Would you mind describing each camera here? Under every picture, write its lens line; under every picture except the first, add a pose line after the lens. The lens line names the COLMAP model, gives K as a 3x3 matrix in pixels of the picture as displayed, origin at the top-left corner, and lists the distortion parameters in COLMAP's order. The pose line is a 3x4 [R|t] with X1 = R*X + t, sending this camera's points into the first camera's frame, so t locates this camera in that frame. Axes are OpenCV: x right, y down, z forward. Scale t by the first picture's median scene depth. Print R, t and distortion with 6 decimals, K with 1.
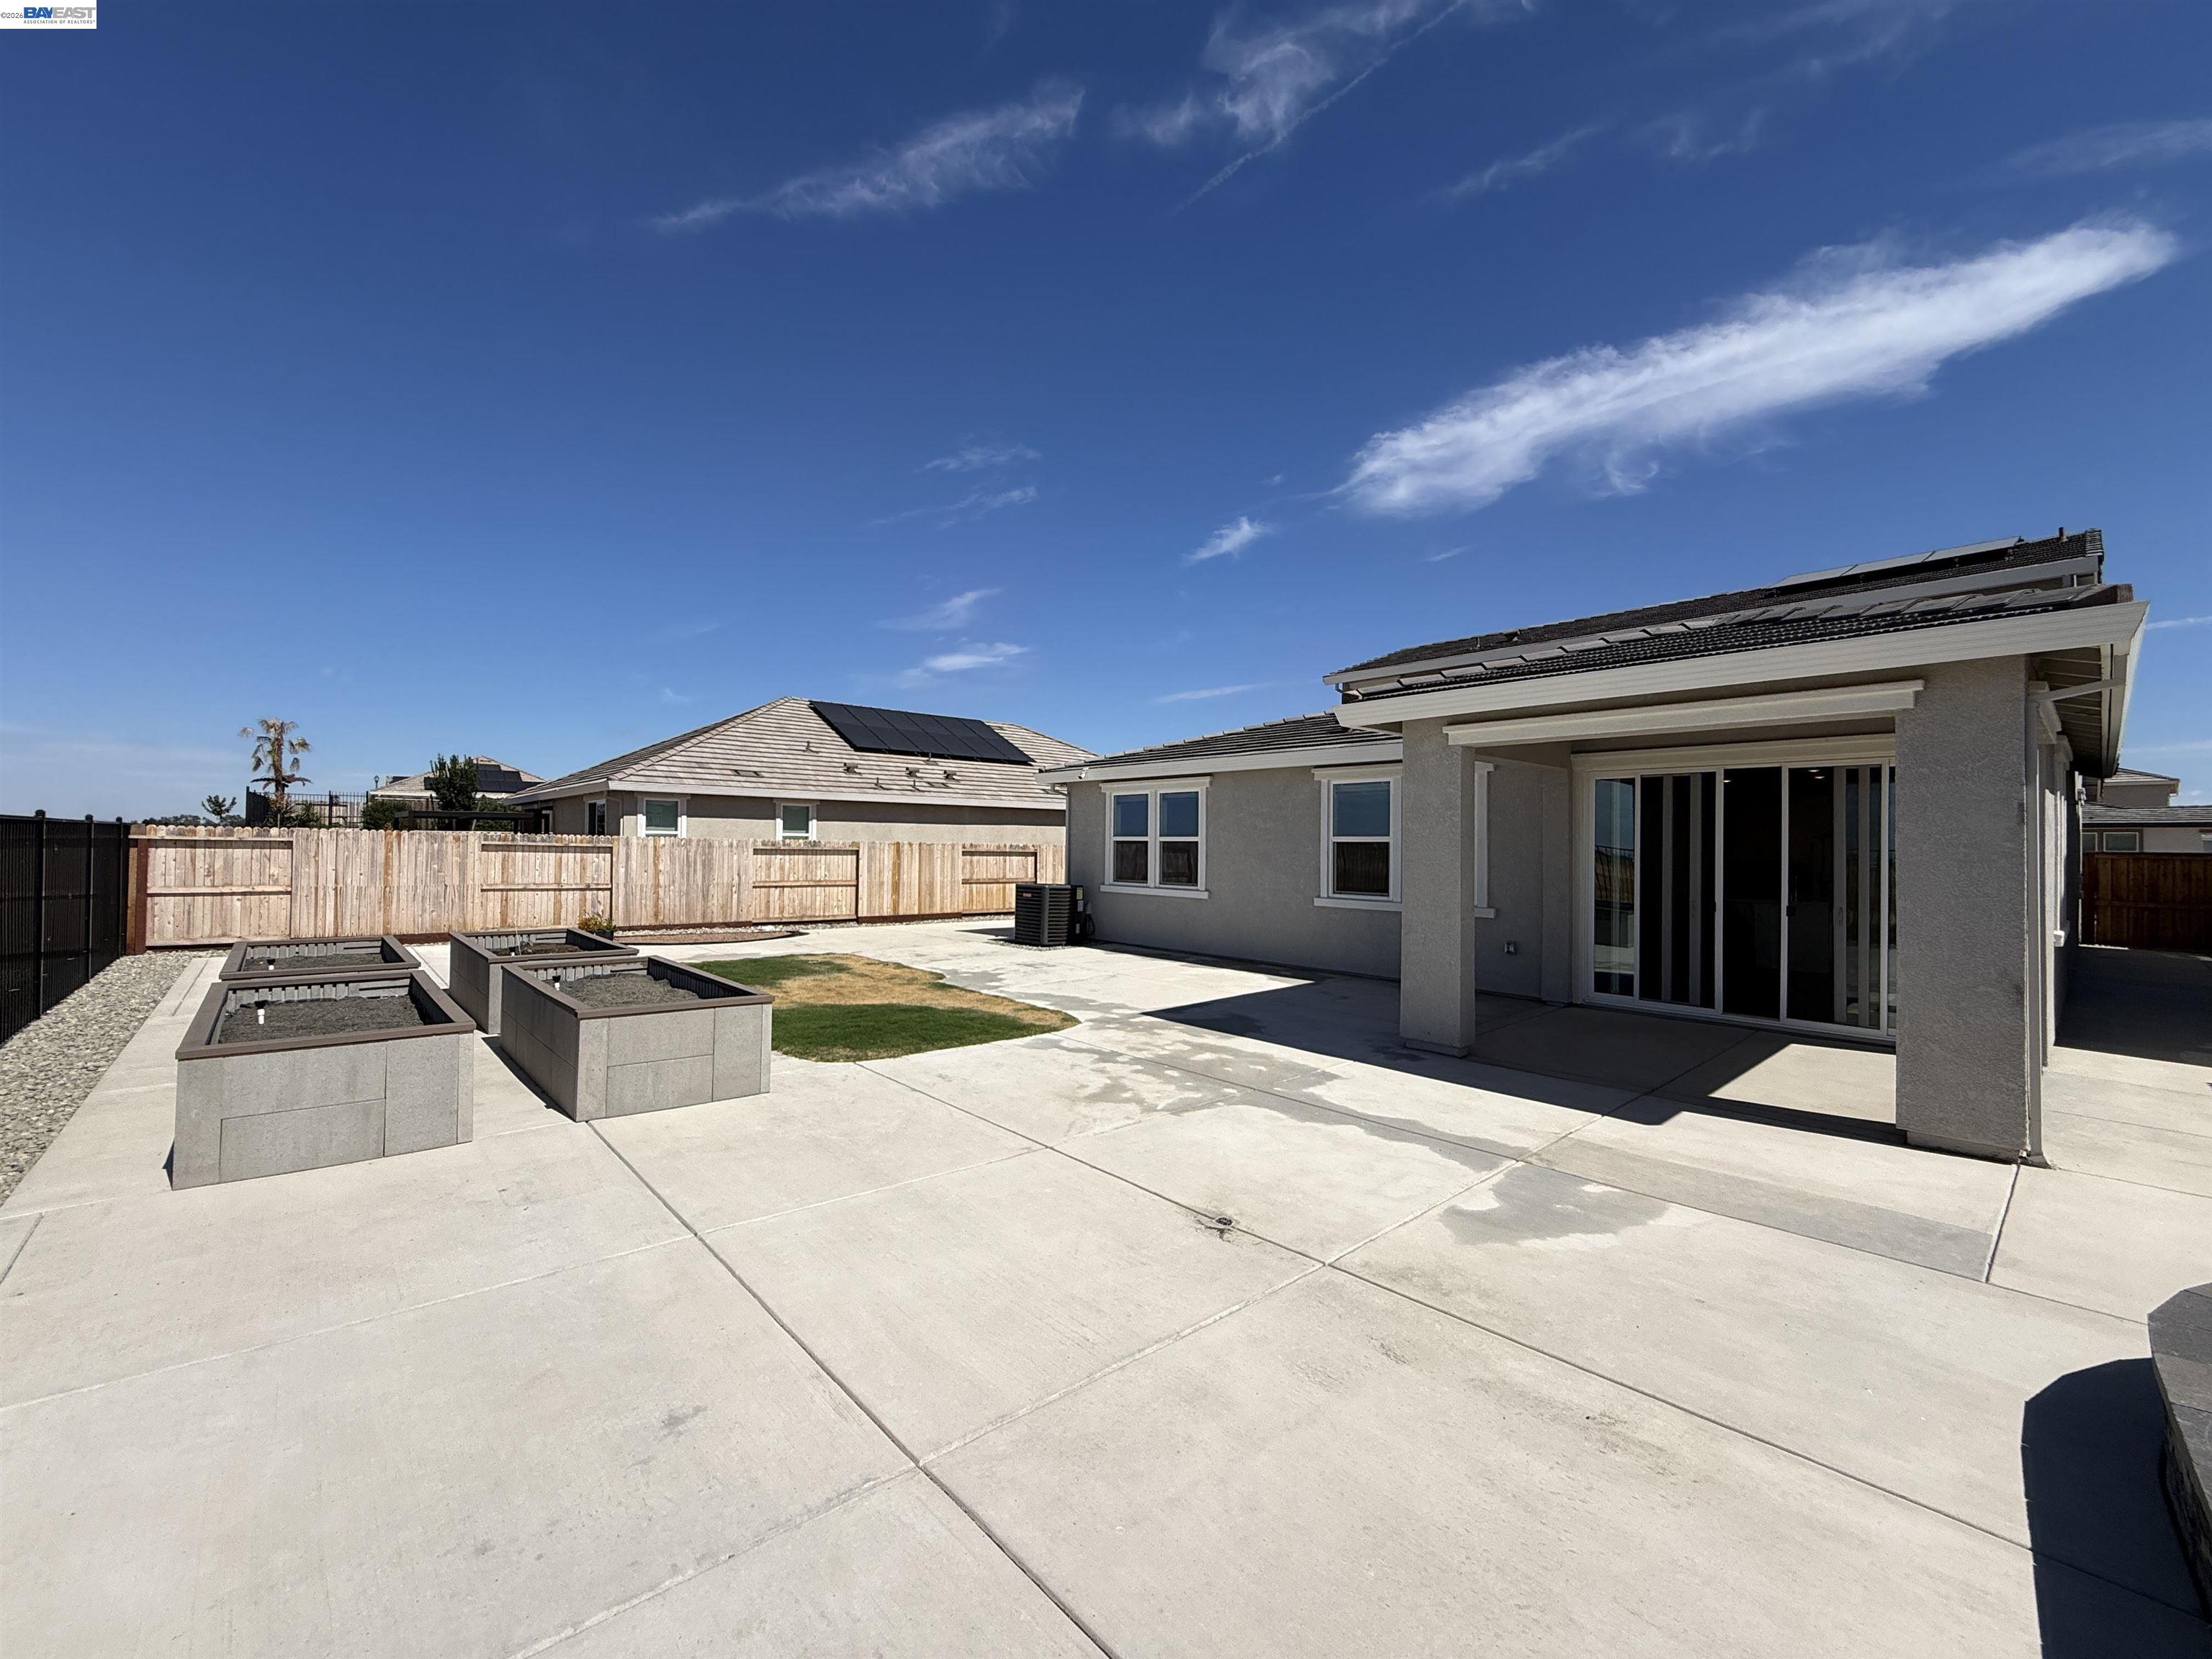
lens RADIAL K [[882.5, 0, 1117.7], [0, 882.5, 829.8], [0, 0, 1]] dist [-0.002983, -0.000215]
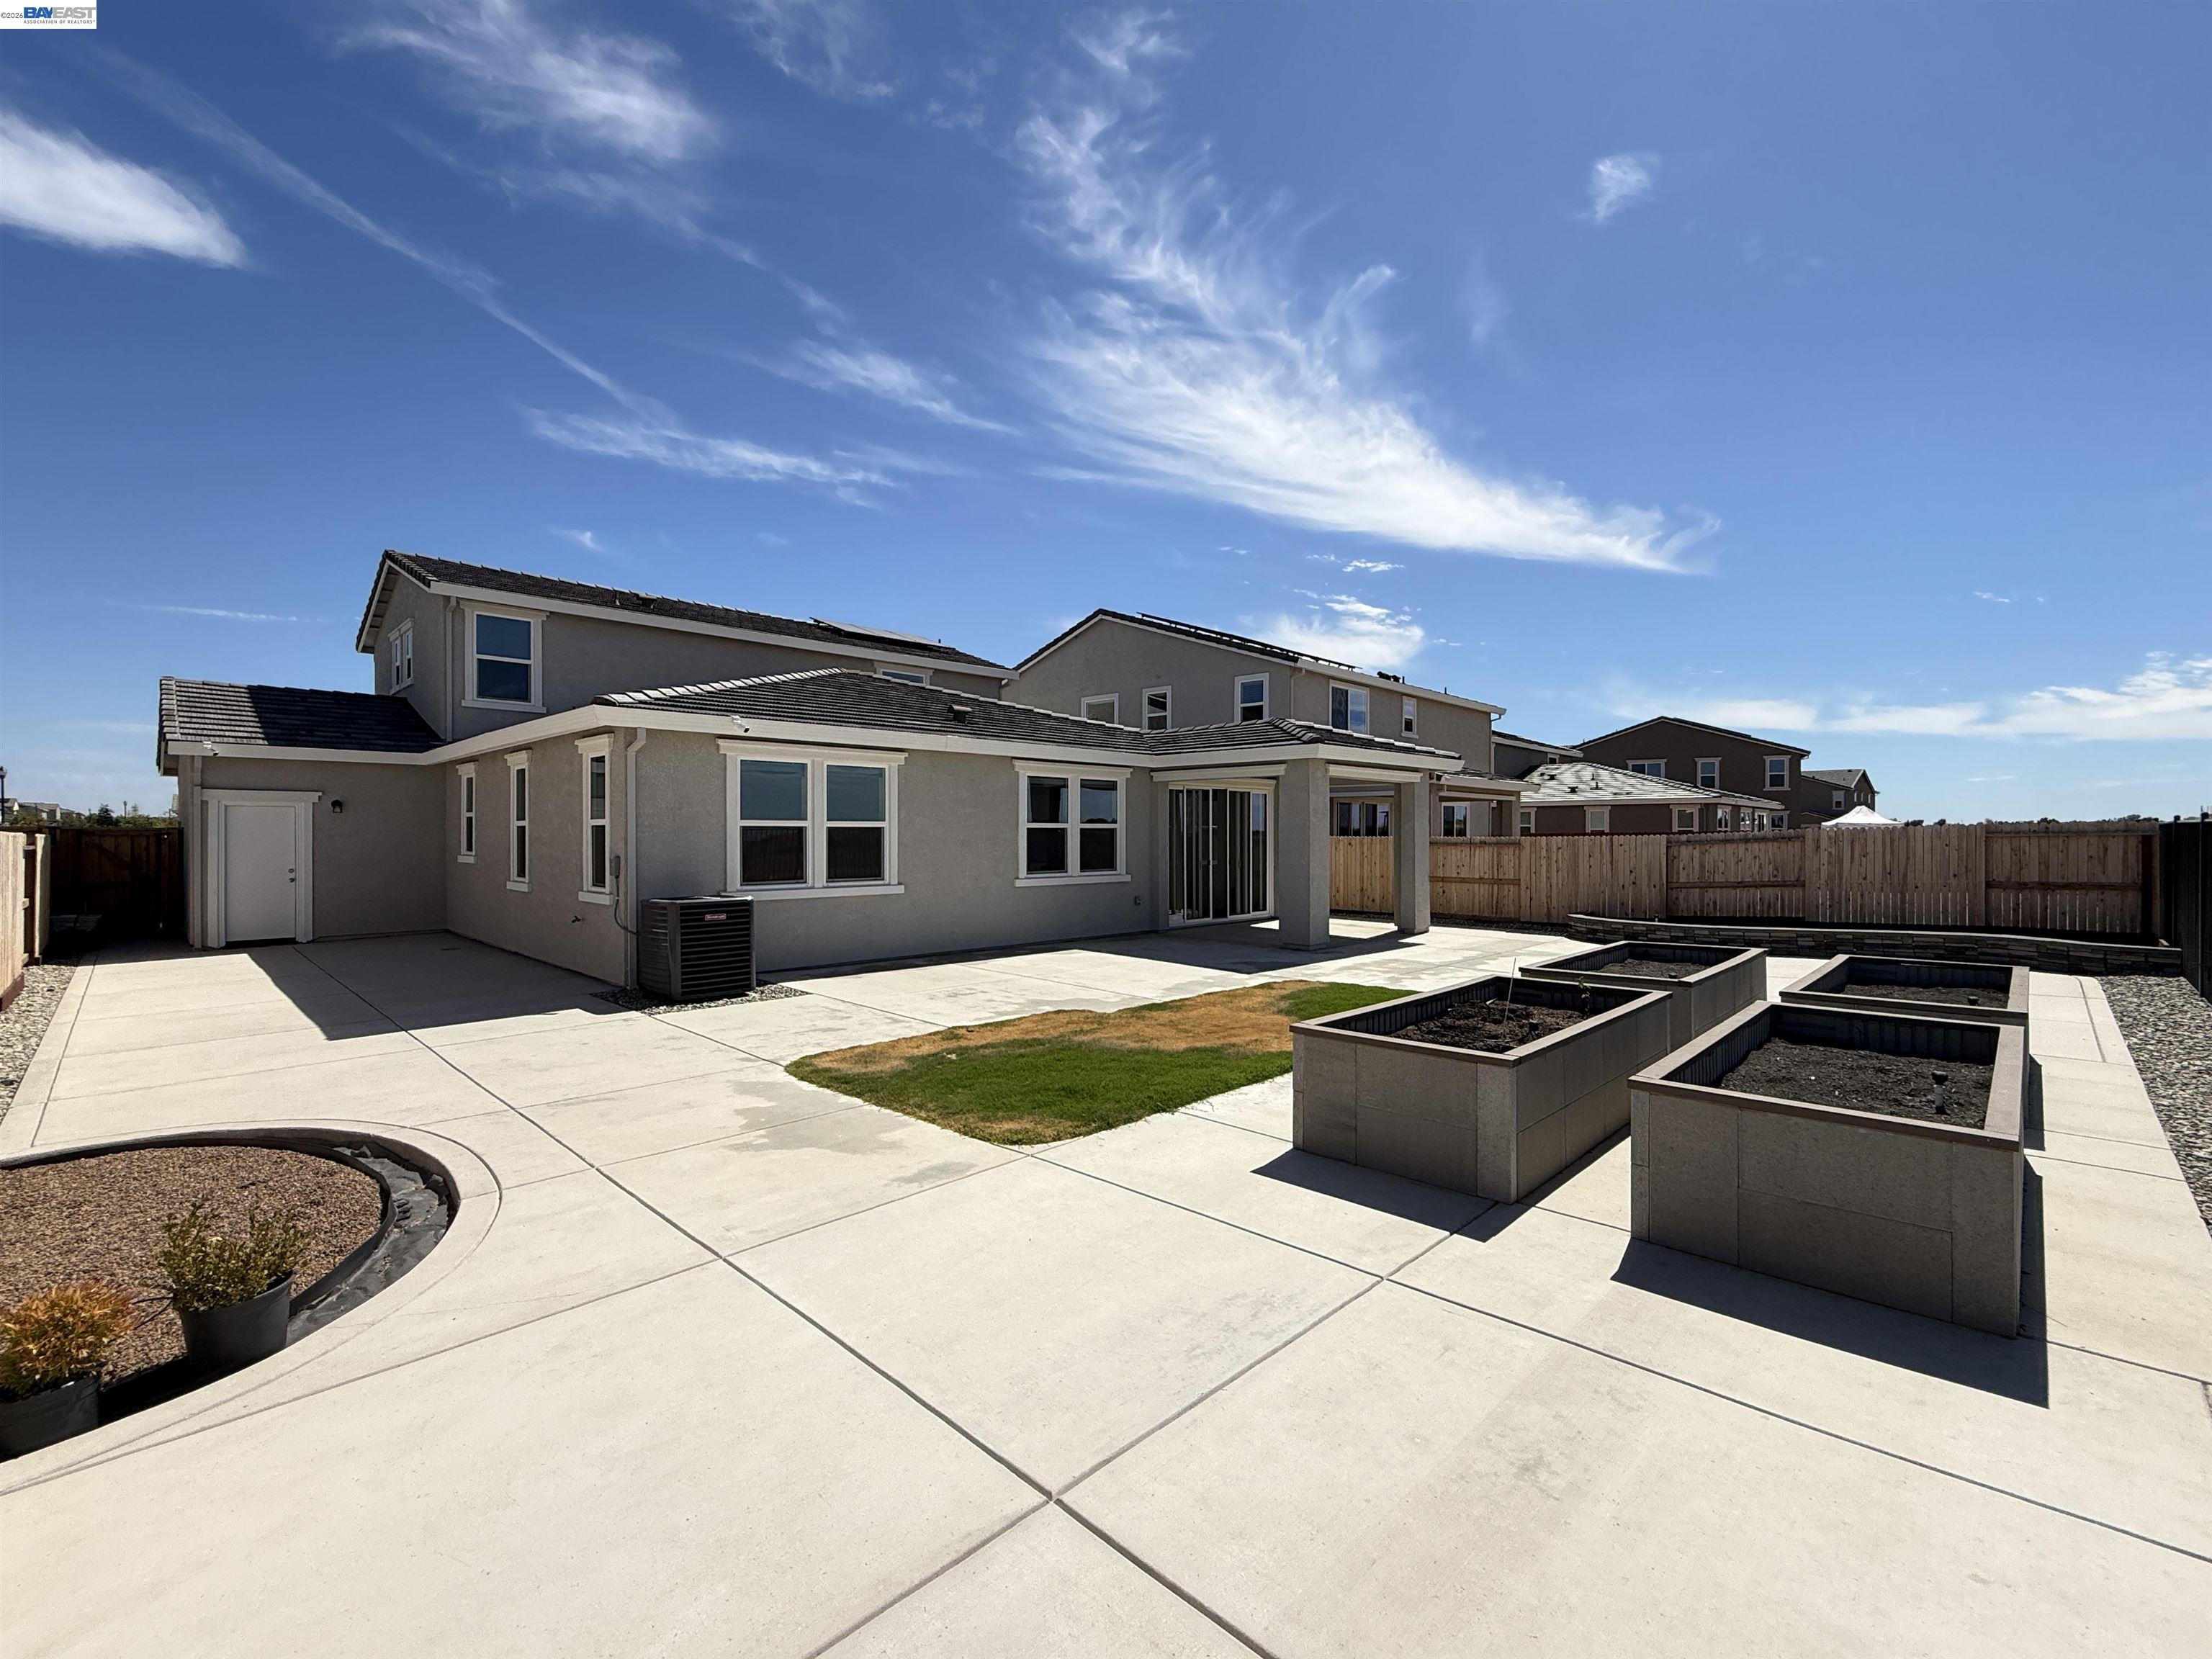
lens RADIAL K [[957.1, 0, 1115.9], [0, 957.1, 835.7], [0, 0, 1]] dist [0.003324, 0.000239]
pose [[-0.052034, -0.012138, 0.998572, -0.899773], [-0.016543, 0.999799, 0.011291, 0.007841], [-0.998508, -0.015932, -0.052224, 0.888349]]
